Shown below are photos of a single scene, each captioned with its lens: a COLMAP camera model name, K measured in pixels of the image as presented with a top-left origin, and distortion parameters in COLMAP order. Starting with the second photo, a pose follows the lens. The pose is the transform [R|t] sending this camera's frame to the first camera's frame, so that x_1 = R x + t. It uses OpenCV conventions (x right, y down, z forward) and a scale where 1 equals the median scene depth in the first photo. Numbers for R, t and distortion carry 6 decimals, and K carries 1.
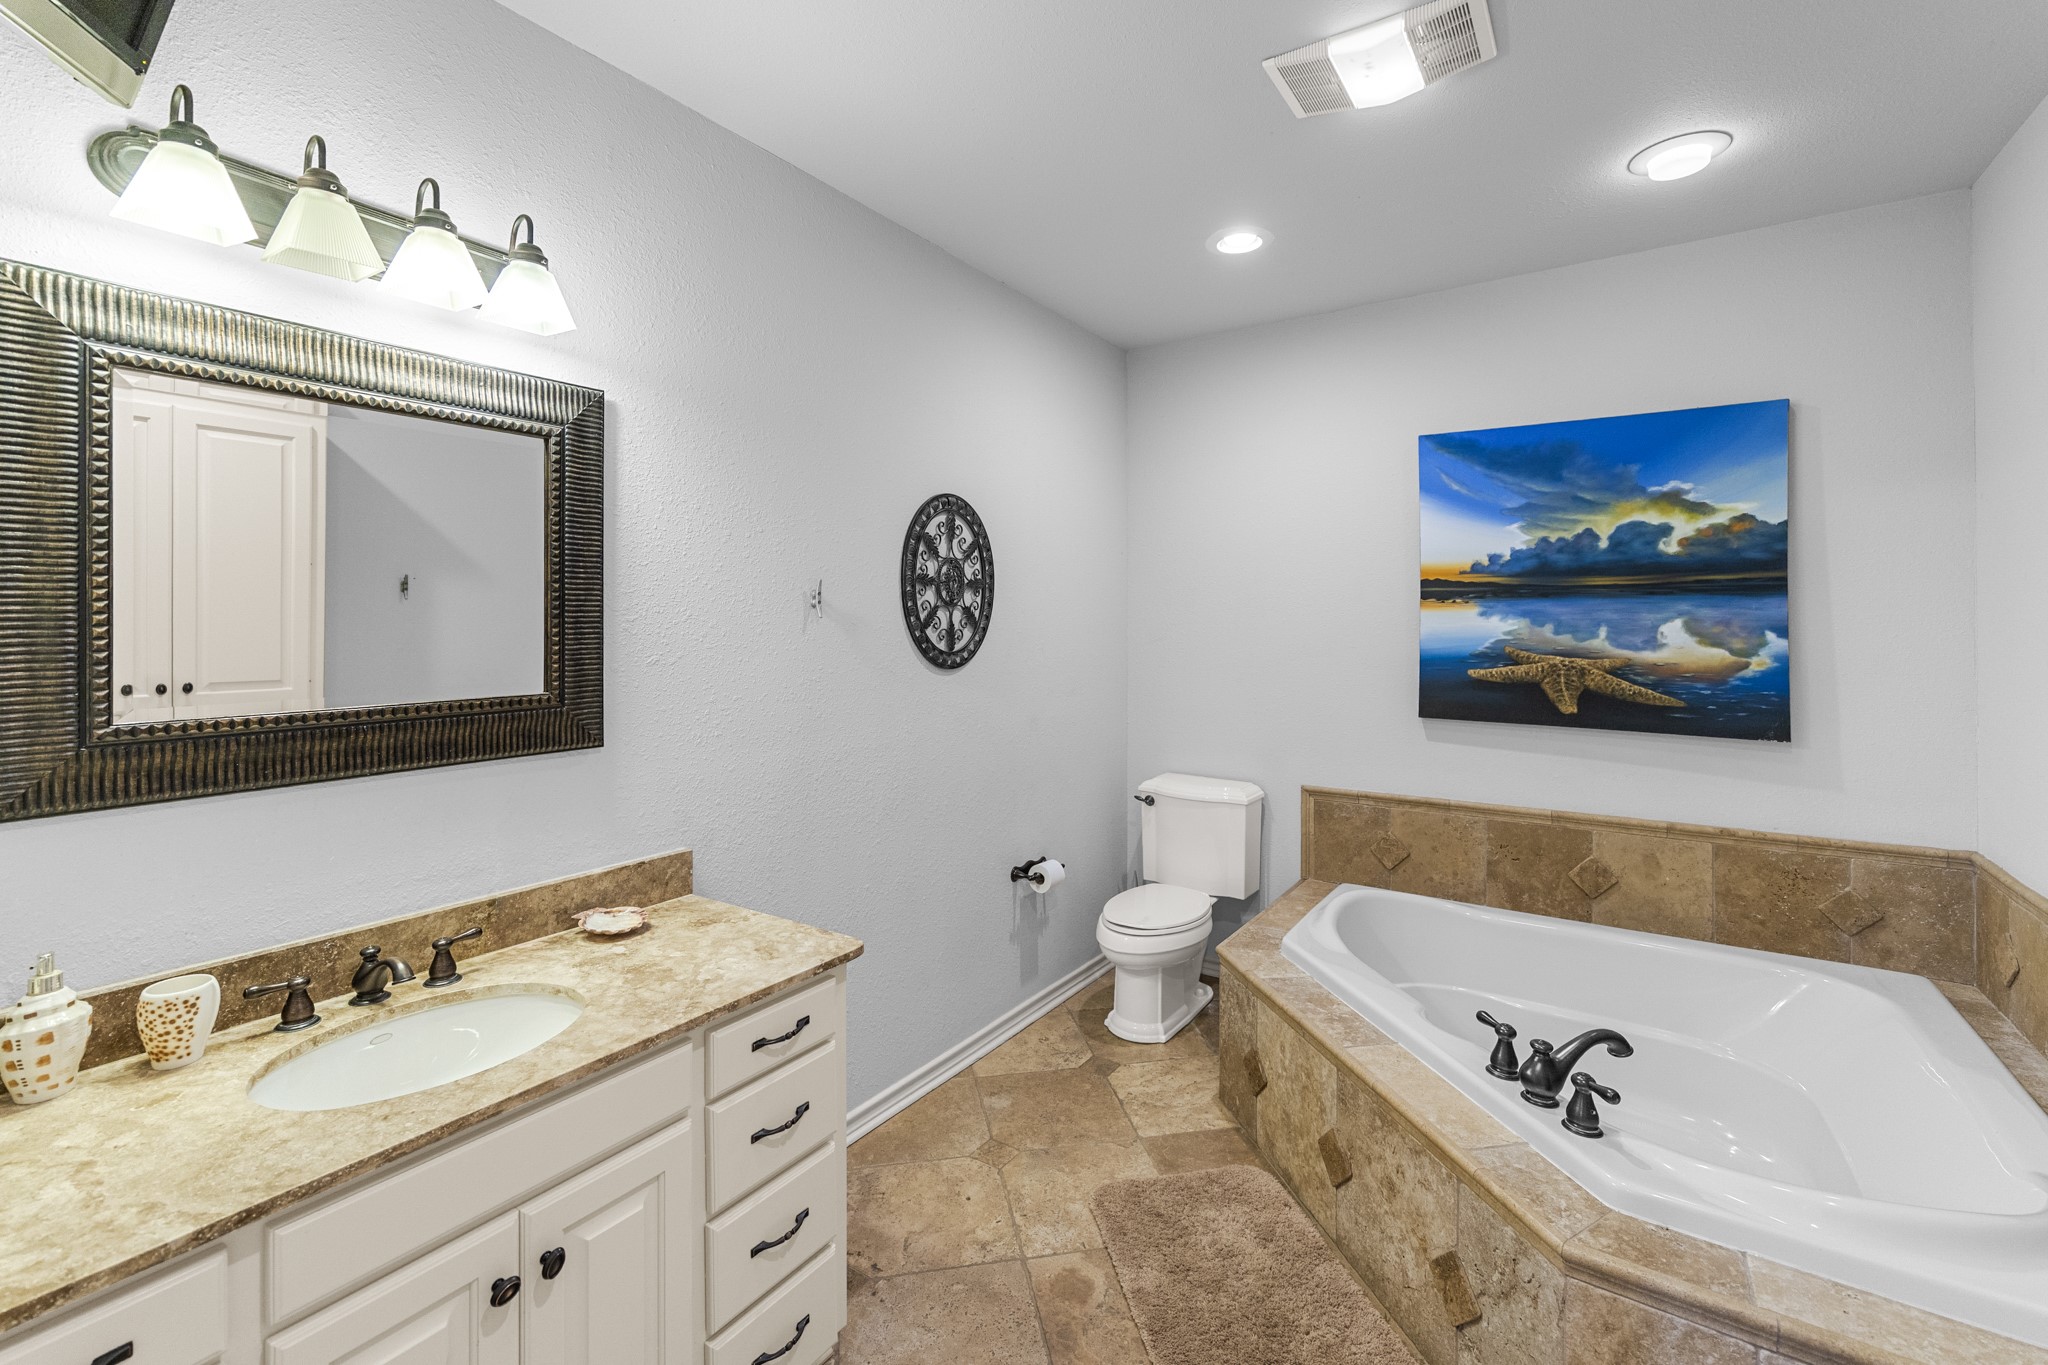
lens RADIAL K [[890.6, 0, 990.1], [0, 890.6, 615.2], [0, 0, 1]] dist [-0.001002, 0.000336]
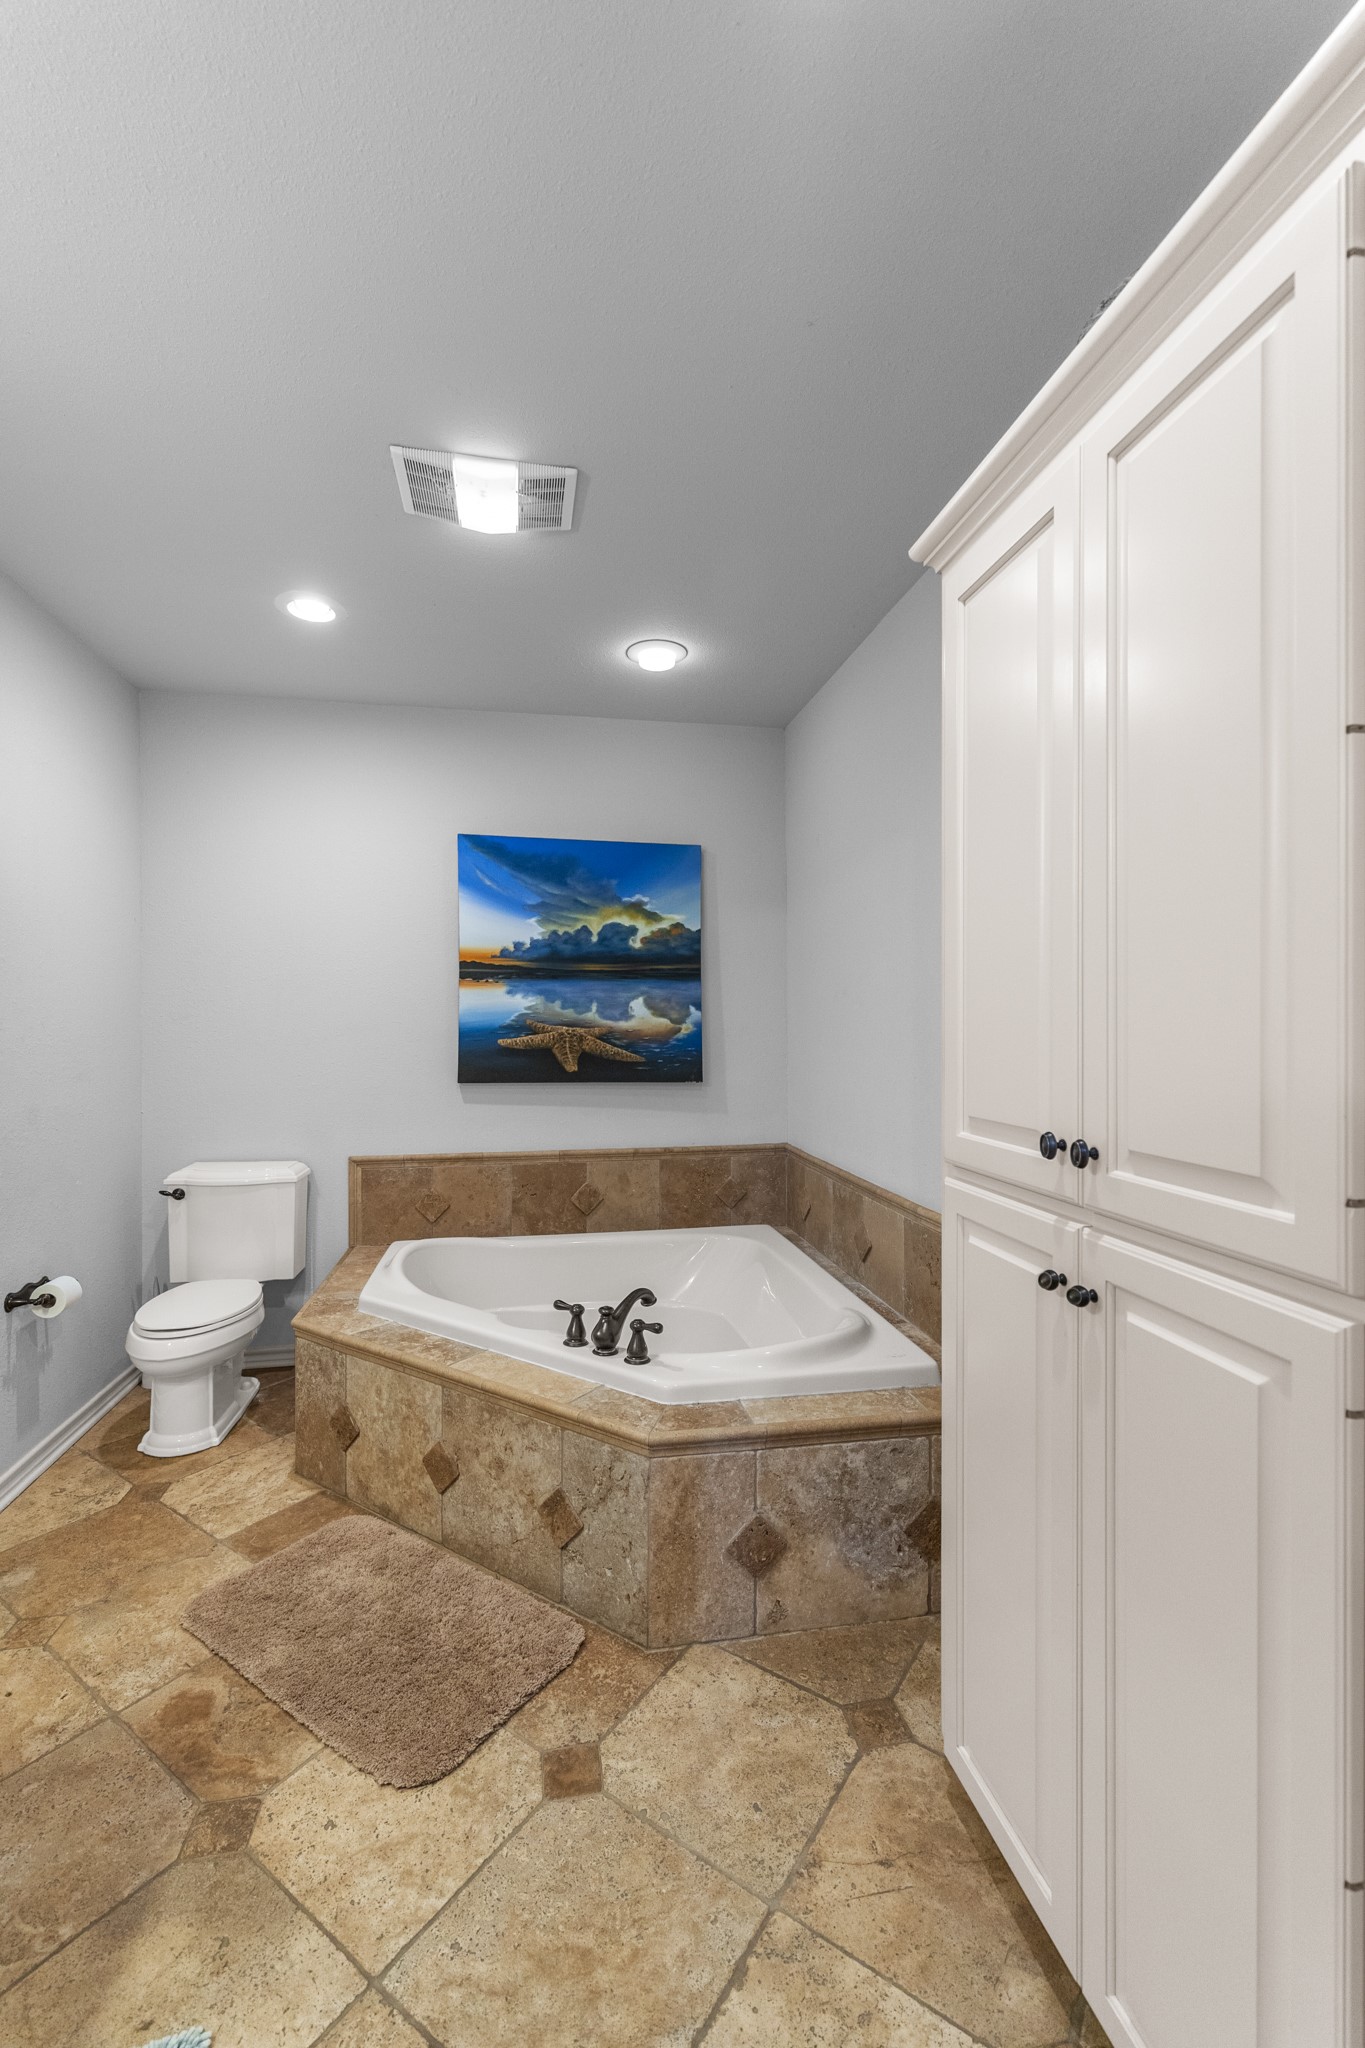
lens RADIAL K [[890.6, 0, 672.9], [0, 890.6, 1023.2], [0, 0, 1]] dist [-0.001002, 0.000336]
pose [[0.700389, 0.005474, 0.713740, -0.165335], [-0.006916, 0.999976, -0.000883, 0.047102], [-0.713728, -0.004318, 0.700410, 0.018611]]
